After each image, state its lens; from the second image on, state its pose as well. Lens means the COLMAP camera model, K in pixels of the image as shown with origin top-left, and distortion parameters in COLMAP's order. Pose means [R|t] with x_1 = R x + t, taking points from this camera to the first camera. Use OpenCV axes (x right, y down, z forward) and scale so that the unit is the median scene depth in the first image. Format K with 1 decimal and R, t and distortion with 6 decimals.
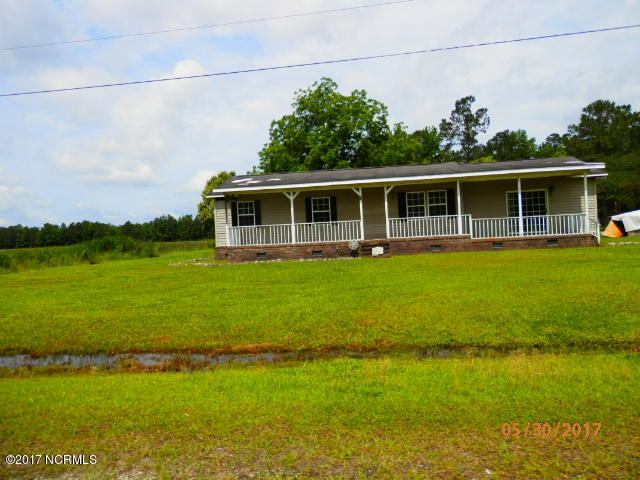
lens RADIAL K [[489.2, 0, 303.2], [0, 489.2, 239.4], [0, 0, 1]] dist [0.014589, 0.005354]
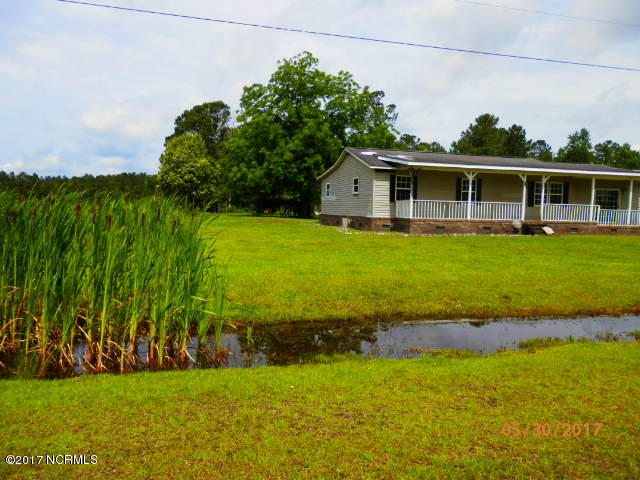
lens RADIAL K [[489.2, 0, 303.2], [0, 489.2, 239.4], [0, 0, 1]] dist [0.014589, 0.005354]
pose [[0.913640, 0.046434, 0.403864, -0.799981], [-0.066615, 0.997127, 0.036053, 0.038229], [-0.401030, -0.059843, 0.914108, 0.143183]]
